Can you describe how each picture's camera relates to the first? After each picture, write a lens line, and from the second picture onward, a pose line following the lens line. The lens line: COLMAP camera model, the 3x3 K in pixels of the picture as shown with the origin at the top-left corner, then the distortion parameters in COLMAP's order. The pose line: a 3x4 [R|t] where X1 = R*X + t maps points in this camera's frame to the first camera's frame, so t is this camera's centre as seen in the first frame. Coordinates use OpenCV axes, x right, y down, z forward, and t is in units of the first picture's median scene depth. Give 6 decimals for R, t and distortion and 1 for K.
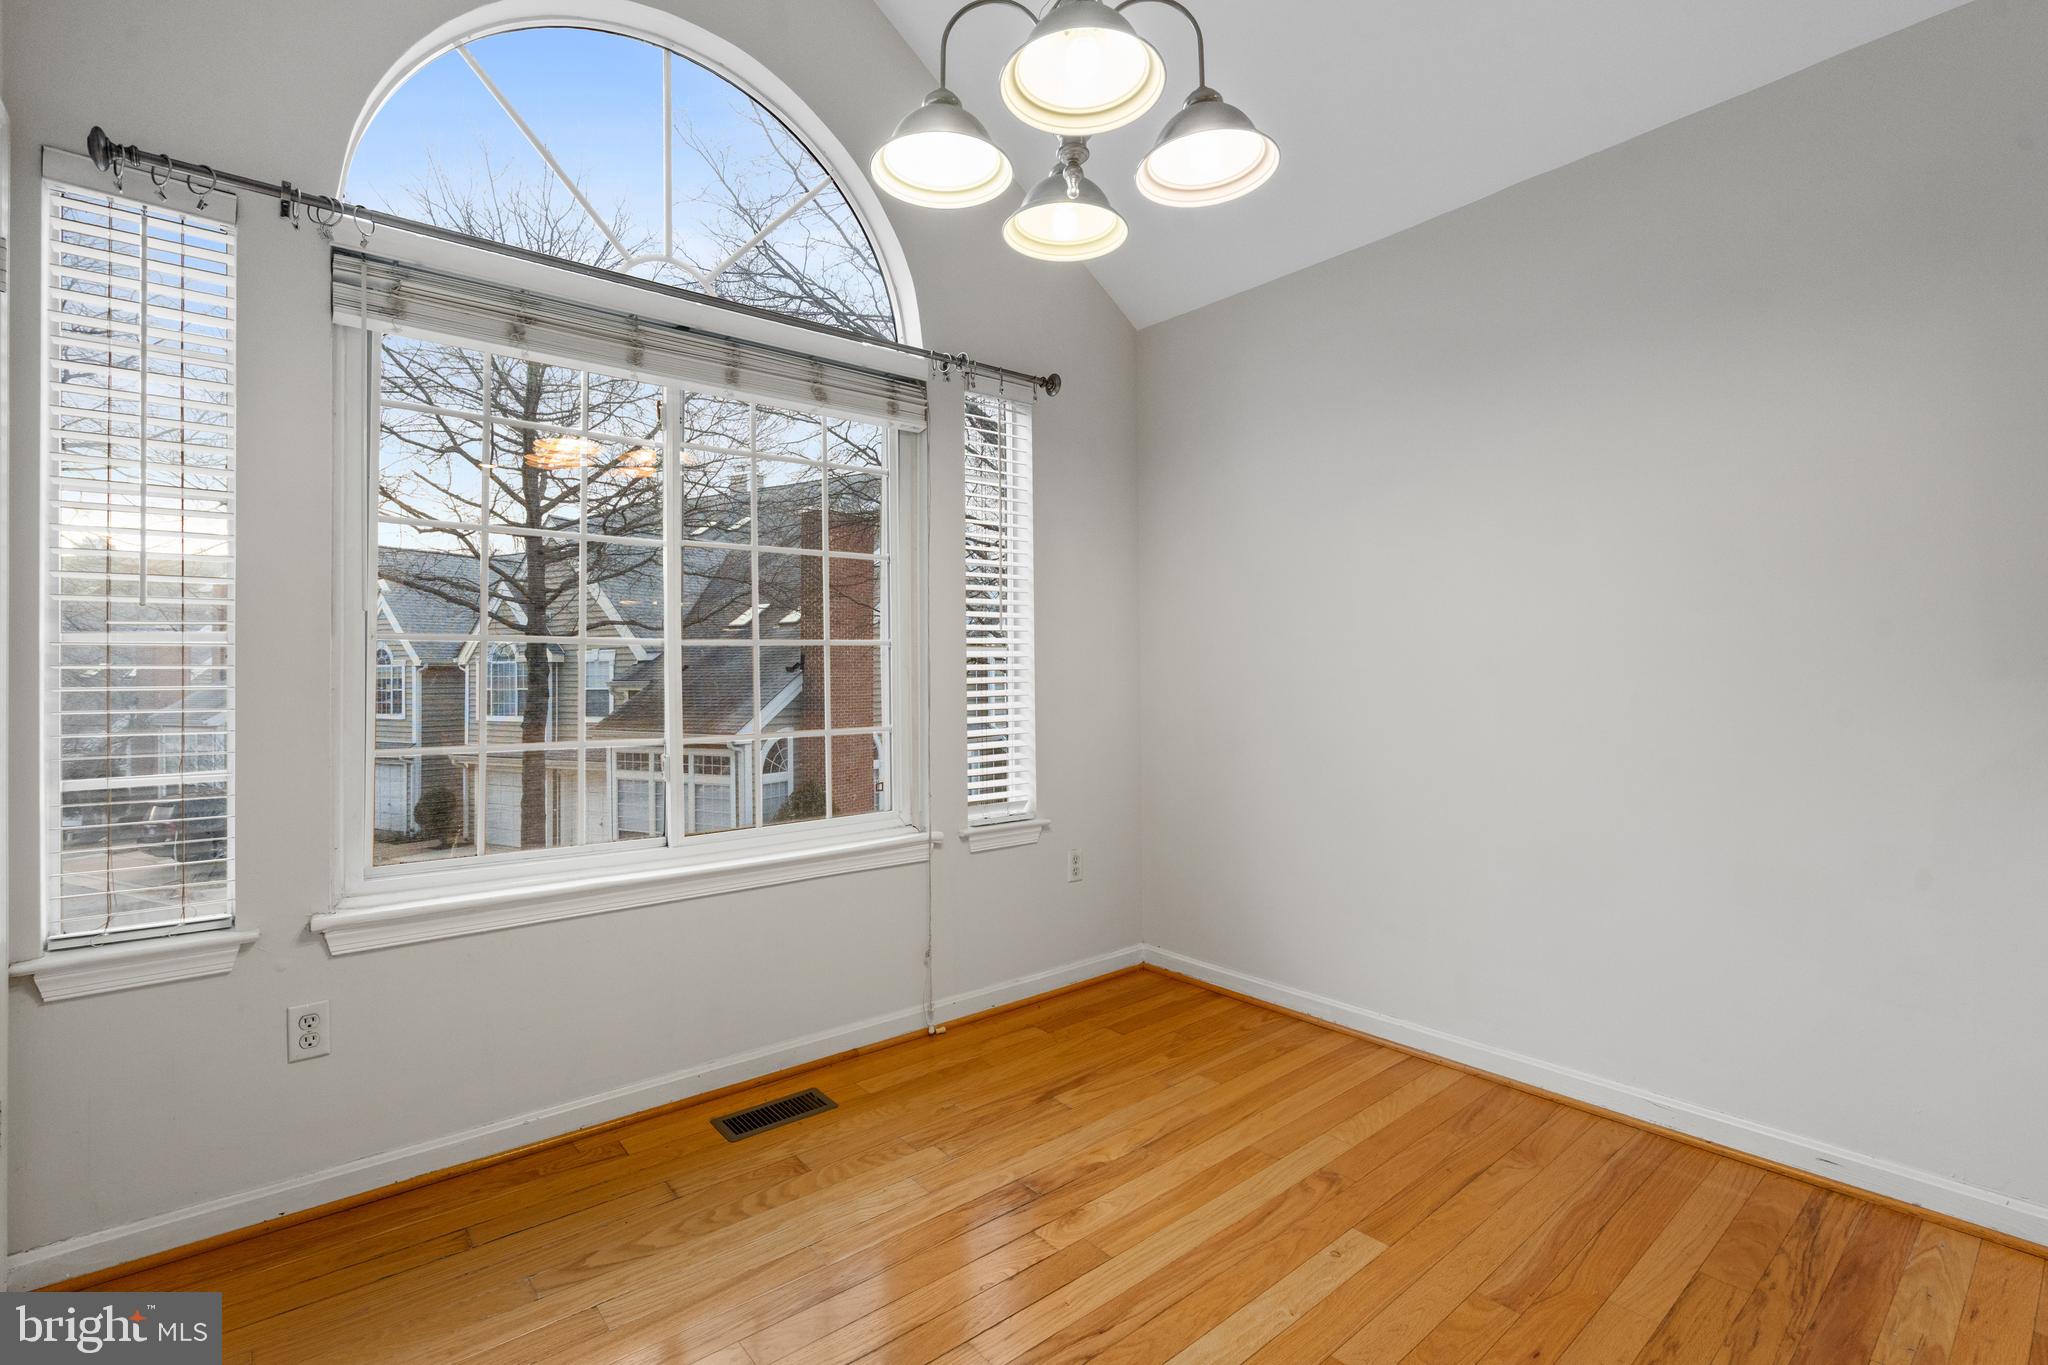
lens RADIAL K [[934.4, 0, 1021.9], [0, 934.4, 674.5], [0, 0, 1]] dist [0.001816, 0.000771]
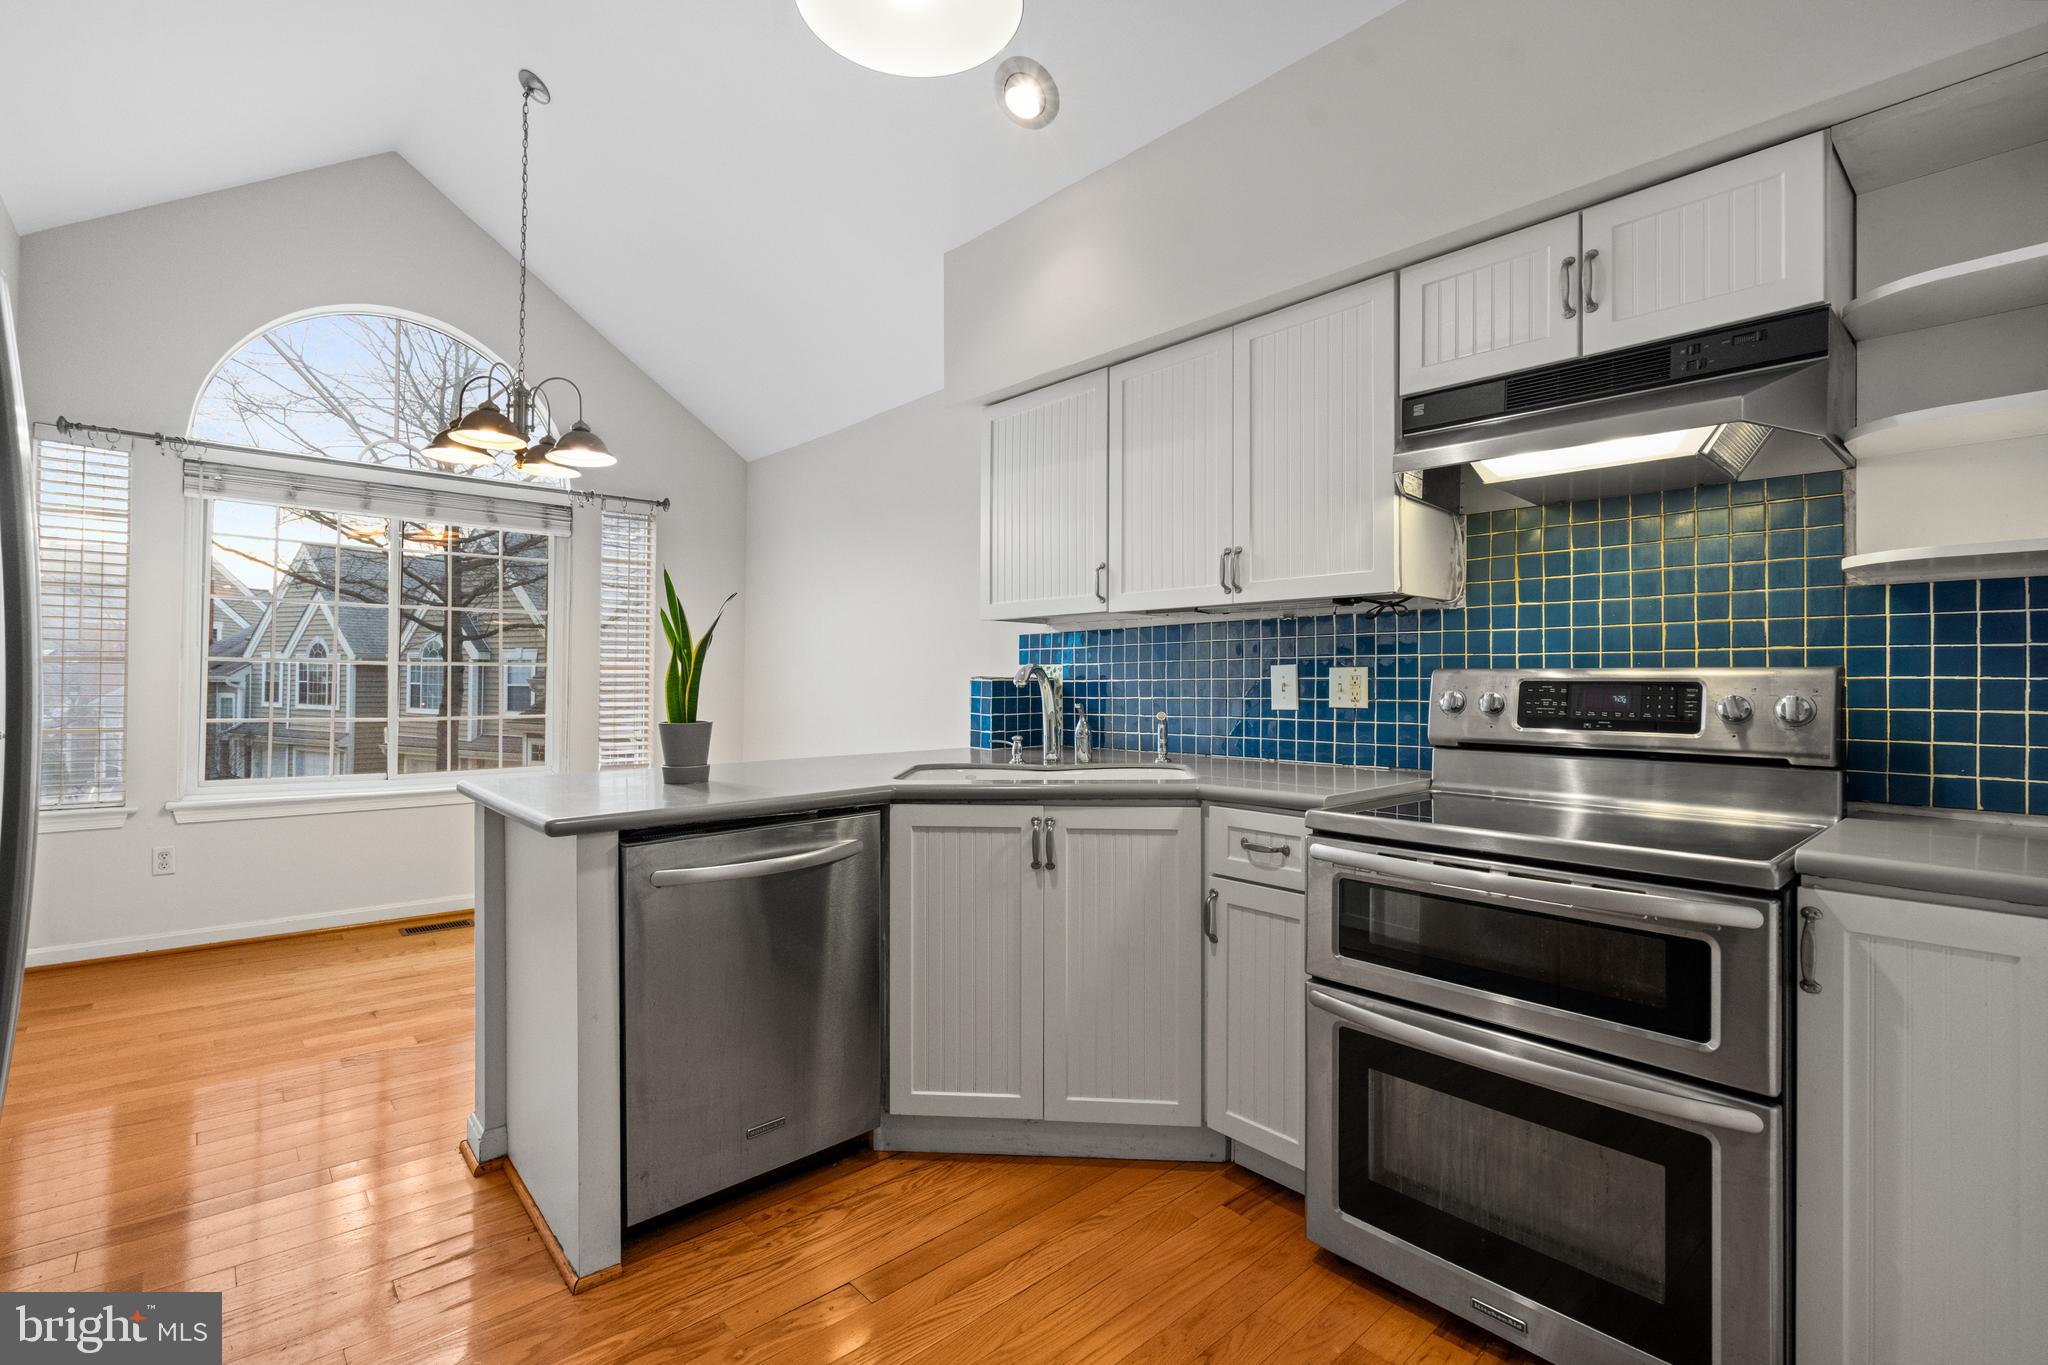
lens RADIAL K [[936.0, 0, 1024.0], [0, 936.0, 682.5], [0, 0, 1]] dist [-0.000279, -0.000342]
pose [[0.999225, 0.017948, 0.035037, 0.951141], [-0.018103, 0.999828, 0.004112, -0.034488], [-0.034957, -0.004743, 0.999378, -1.008222]]
